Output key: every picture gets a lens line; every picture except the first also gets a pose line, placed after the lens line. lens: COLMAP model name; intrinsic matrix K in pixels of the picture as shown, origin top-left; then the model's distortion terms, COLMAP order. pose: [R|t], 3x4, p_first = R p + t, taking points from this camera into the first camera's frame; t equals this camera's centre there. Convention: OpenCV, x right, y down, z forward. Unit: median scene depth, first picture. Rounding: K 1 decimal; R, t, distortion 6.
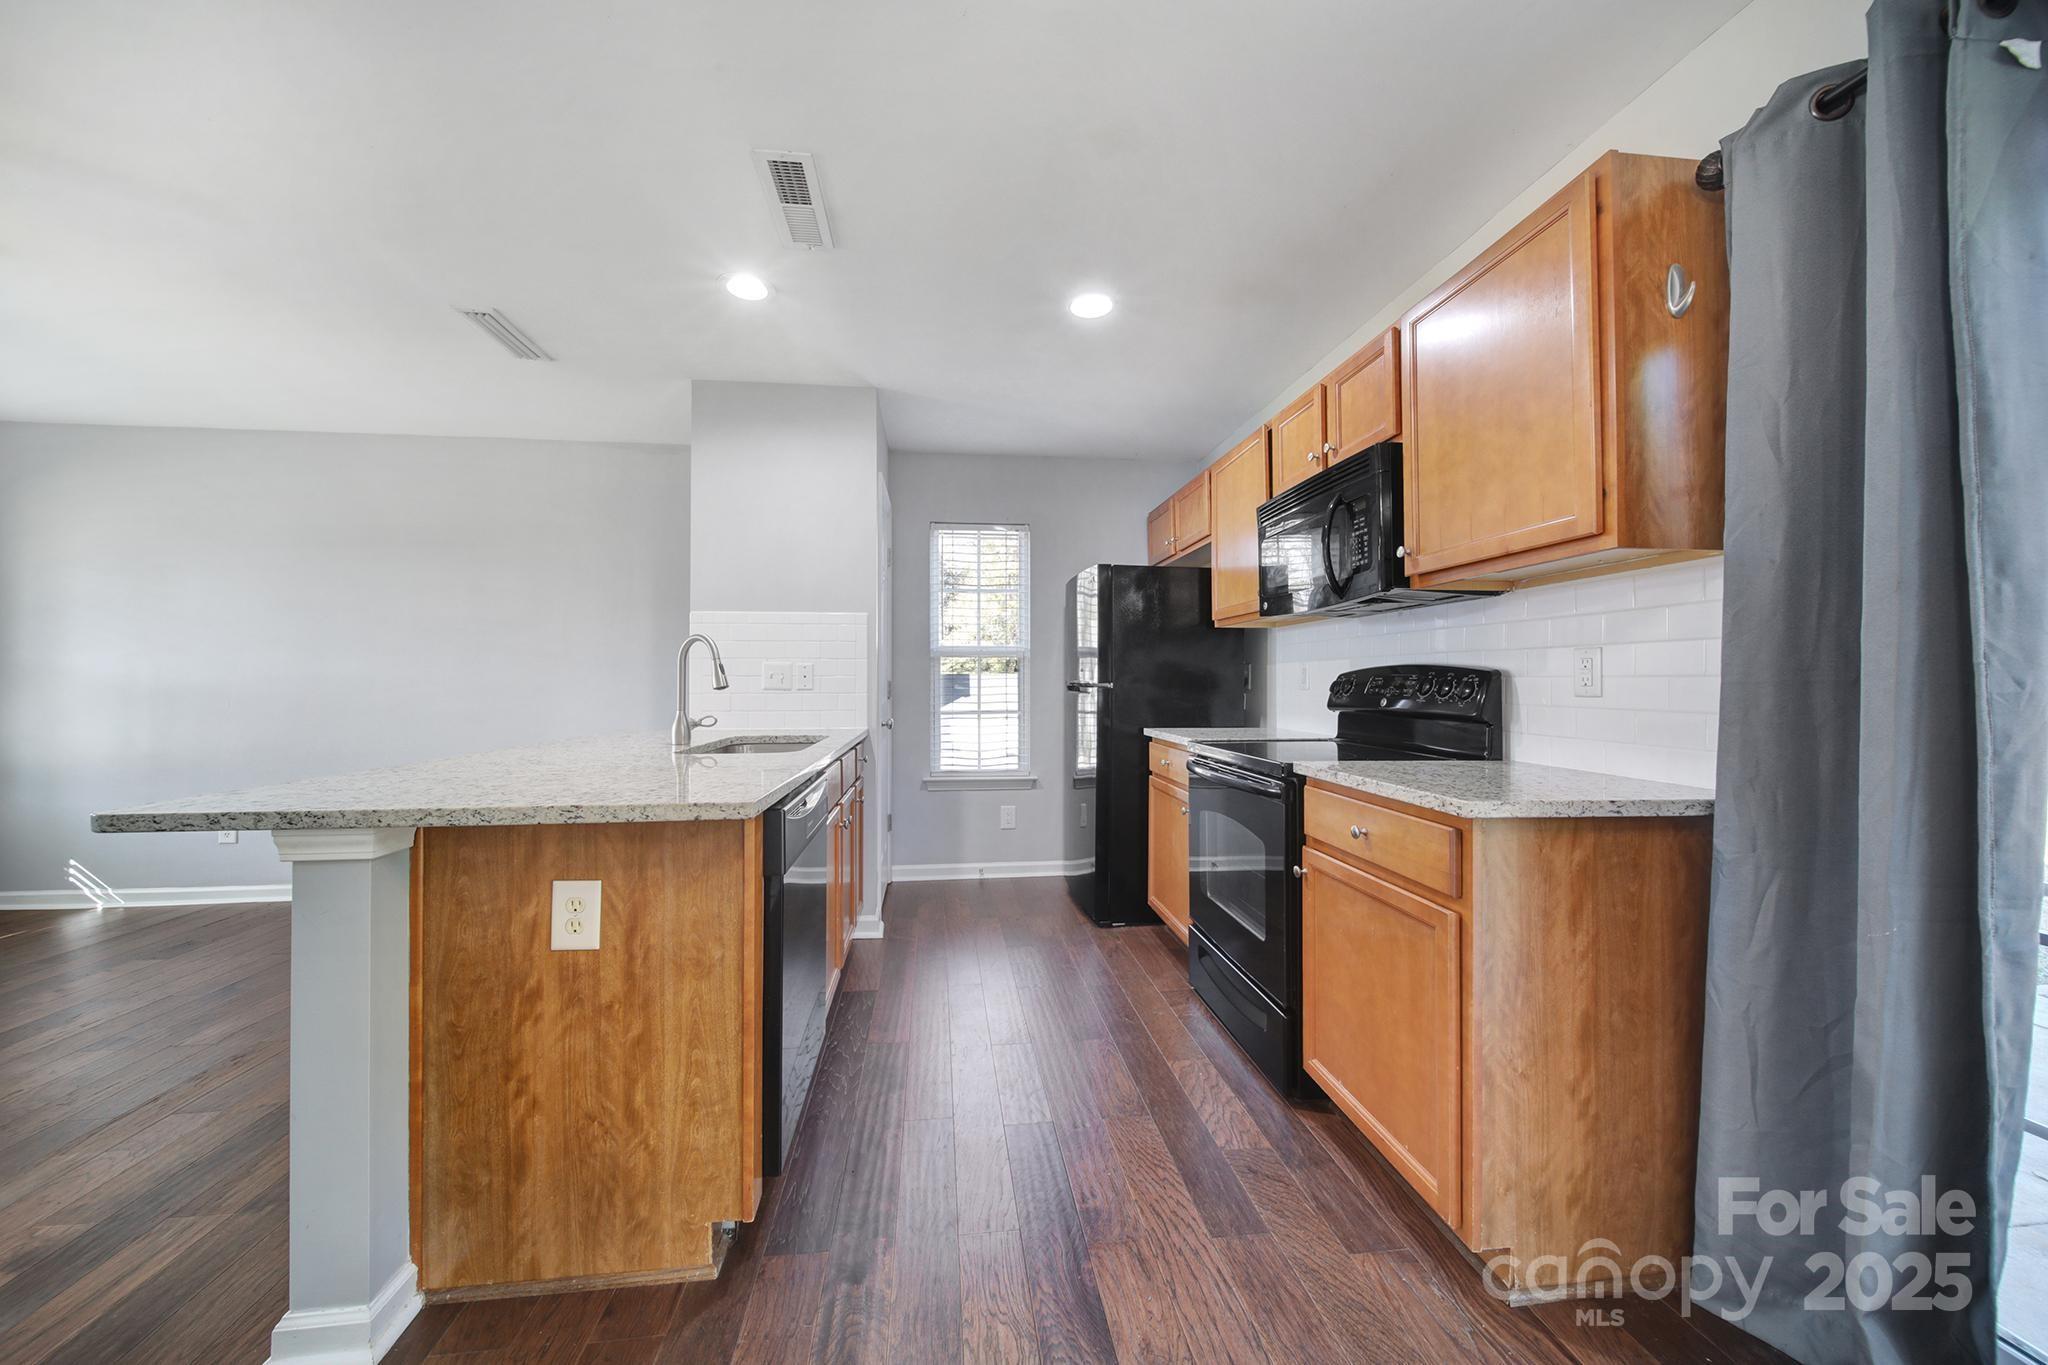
lens RADIAL K [[720.0, 0, 1027.6], [0, 720.0, 674.5], [0, 0, 1]] dist [0.000147, -0.002057]
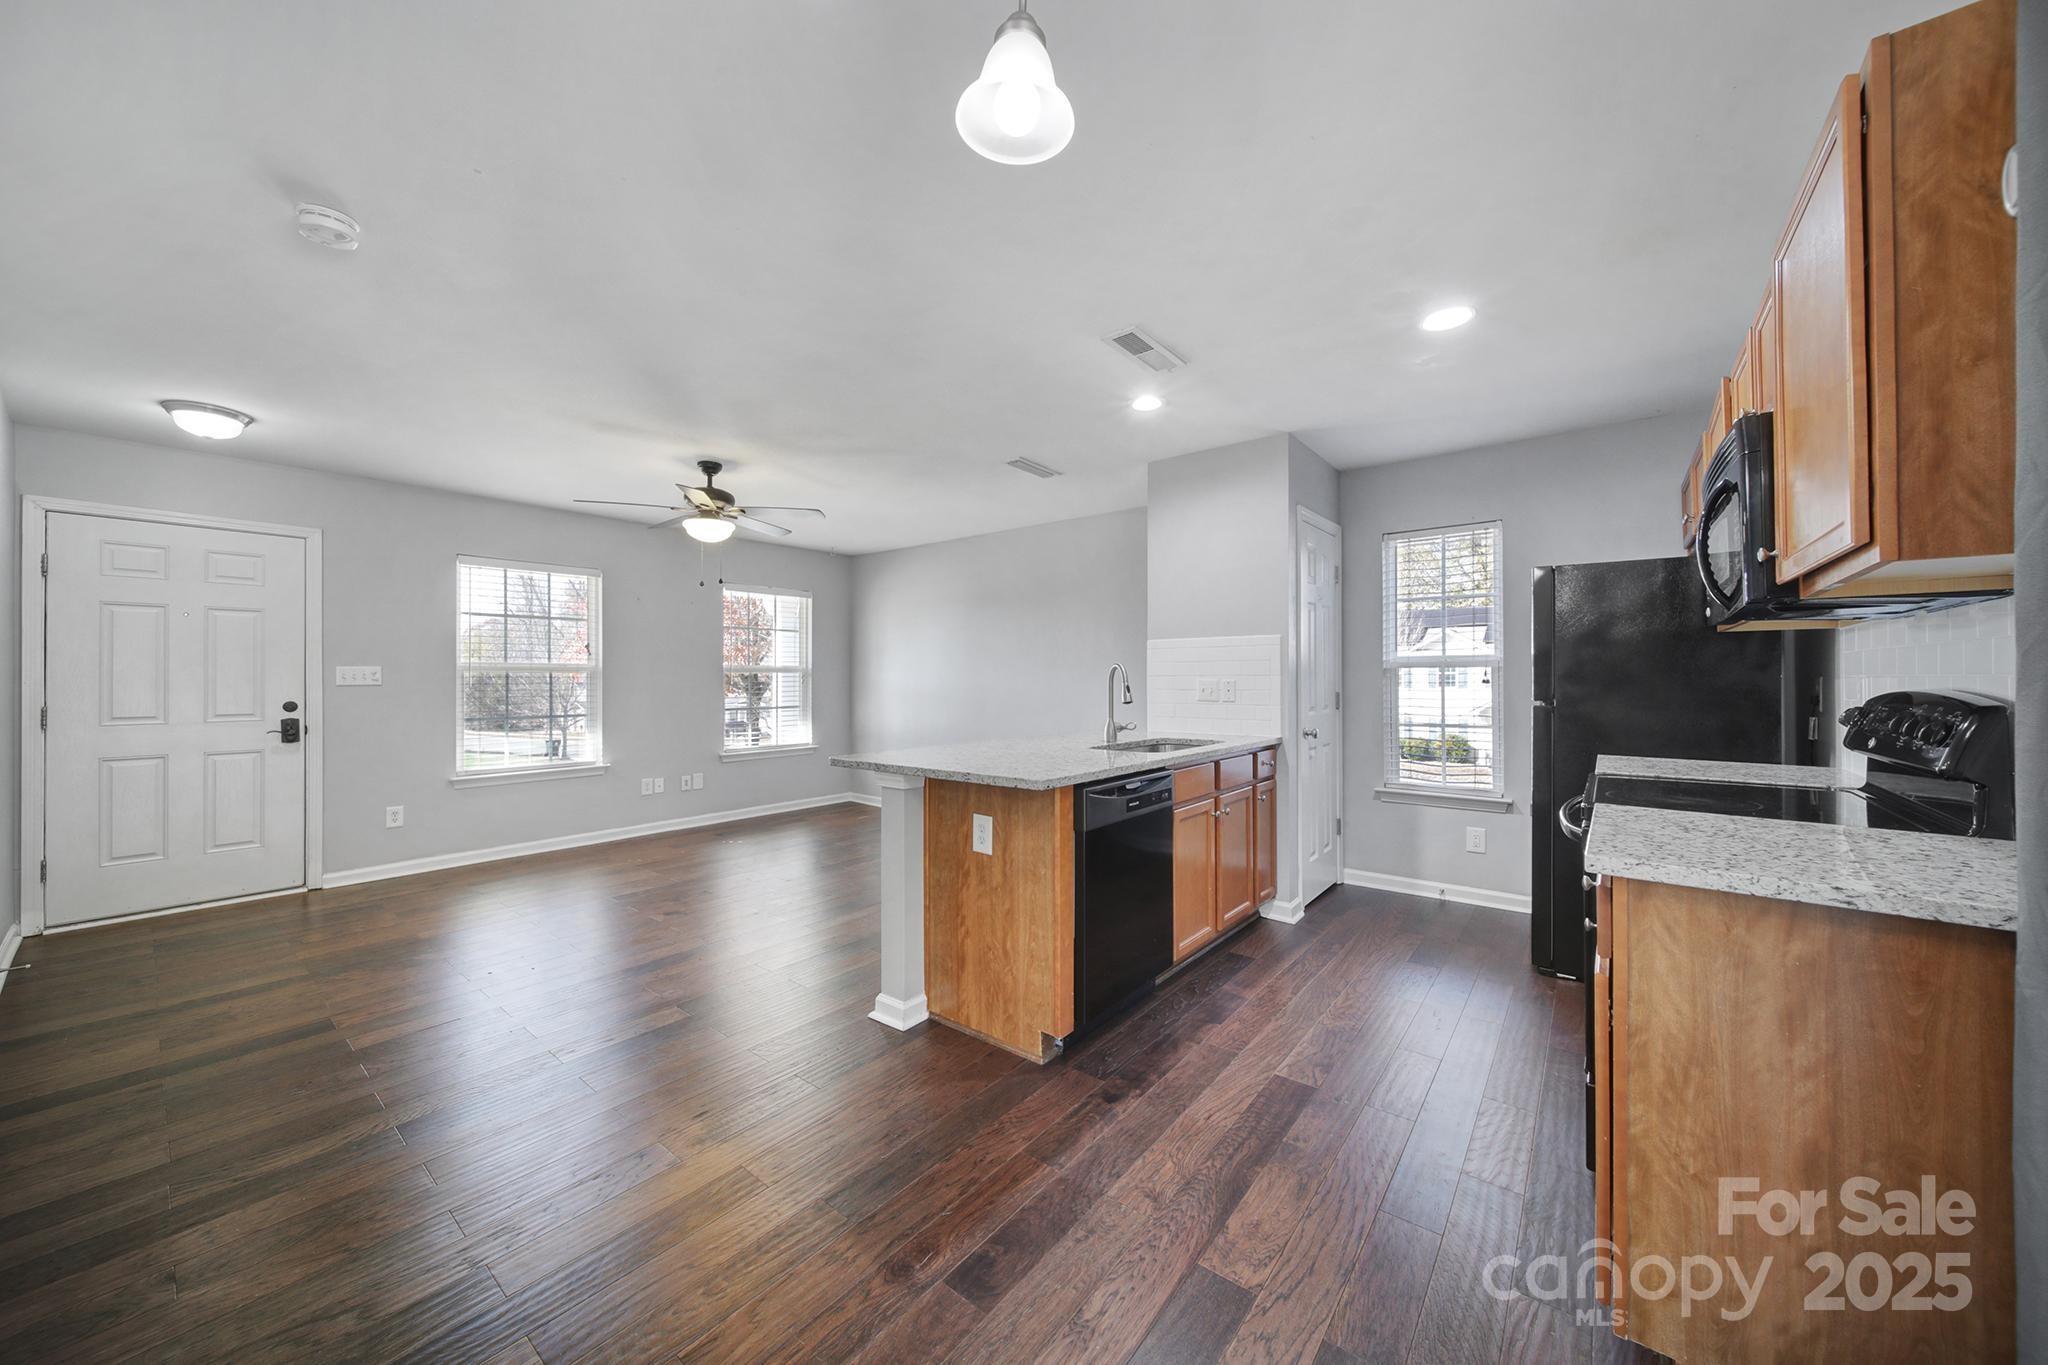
lens RADIAL K [[720.0, 0, 1027.6], [0, 720.0, 674.5], [0, 0, 1]] dist [0.000147, -0.002057]
pose [[0.705896, -0.005224, -0.708297, 0.733886], [0.009180, 0.999956, 0.001774, -0.069937], [0.708256, -0.007754, 0.705913, -0.196930]]
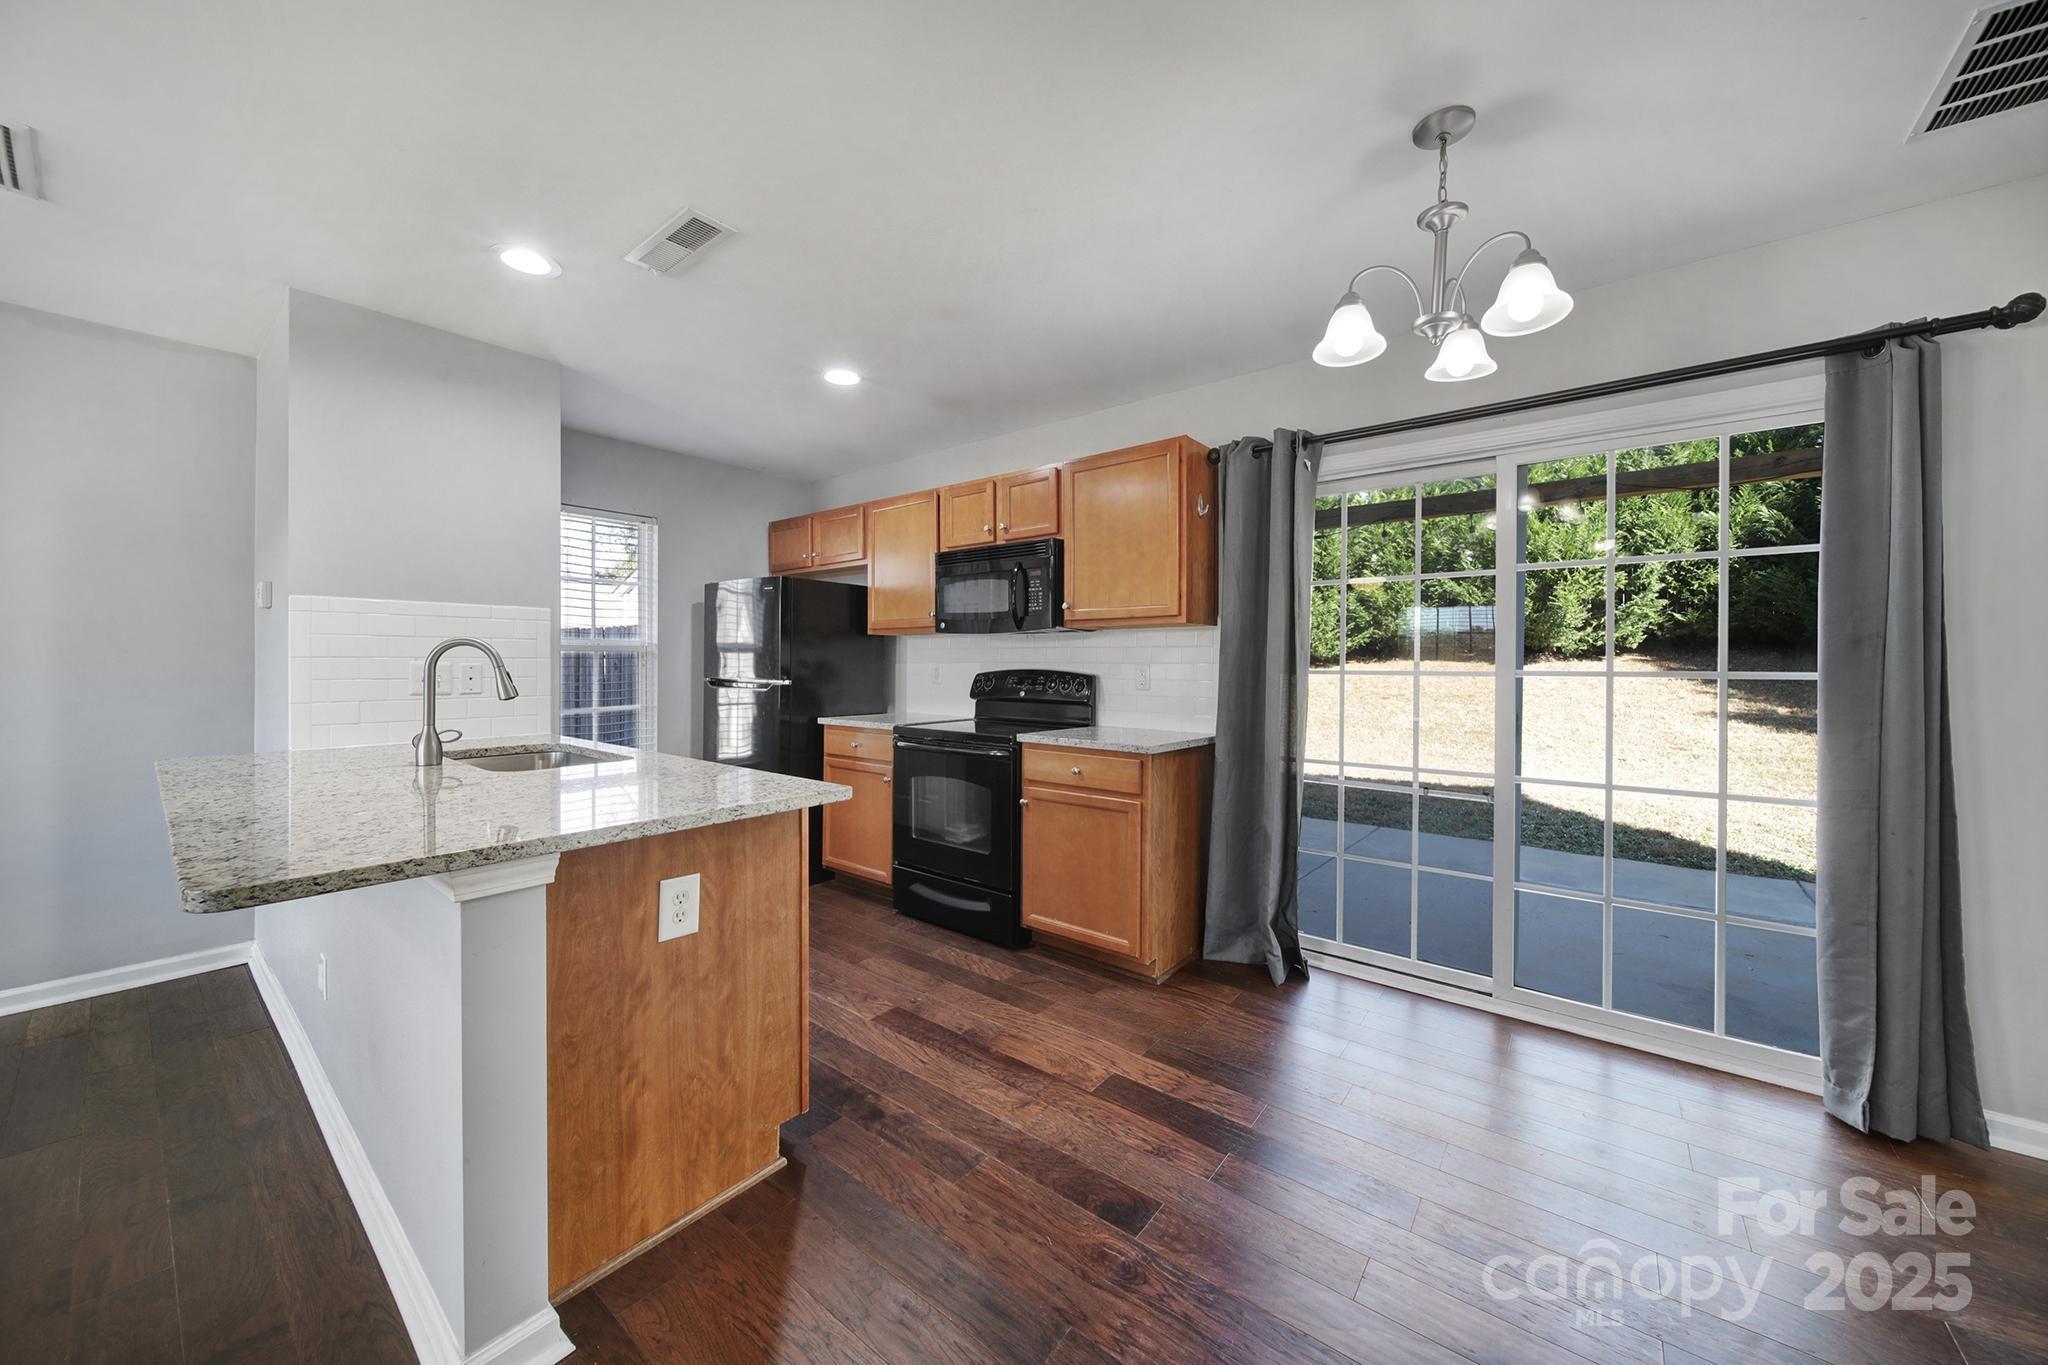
lens RADIAL K [[720.0, 0, 1027.6], [0, 720.0, 674.5], [0, 0, 1]] dist [0.000147, -0.002057]
pose [[0.709063, -0.008673, 0.705092, -1.027285], [-0.010737, 0.999676, 0.023095, -0.066970], [-0.705063, -0.023946, 0.708740, -0.191556]]
